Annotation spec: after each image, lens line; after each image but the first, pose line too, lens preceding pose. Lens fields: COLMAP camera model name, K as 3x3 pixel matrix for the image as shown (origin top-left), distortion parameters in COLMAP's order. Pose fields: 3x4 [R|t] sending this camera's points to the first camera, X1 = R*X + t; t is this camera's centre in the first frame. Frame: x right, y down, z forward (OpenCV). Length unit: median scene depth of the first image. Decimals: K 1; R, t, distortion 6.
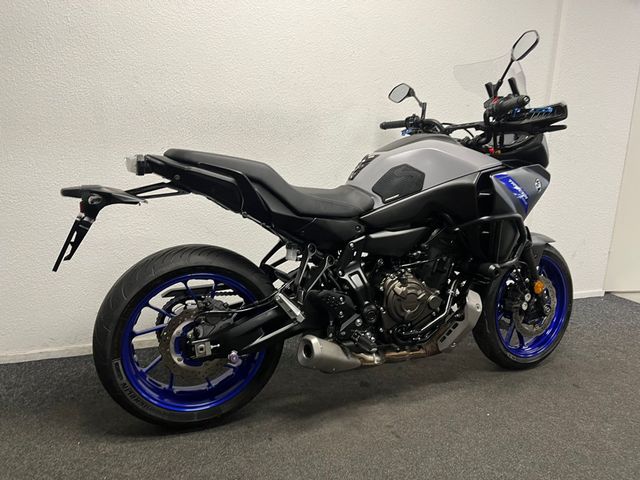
lens RADIAL K [[489.5, 0, 320.0], [0, 489.5, 240.0], [0, 0, 1]] dist [0.092201, -0.132772]
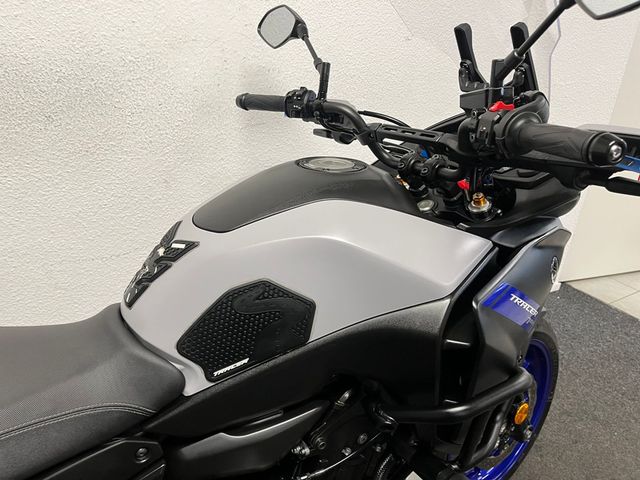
lens RADIAL K [[489.5, 0, 320.0], [0, 489.5, 240.0], [0, 0, 1]] dist [0.092201, -0.132772]
pose [[0.987114, -0.033039, 0.156573, 0.132638], [-0.002434, 0.975240, 0.221135, -0.223892], [-0.160003, -0.218666, 0.962593, 0.537562]]
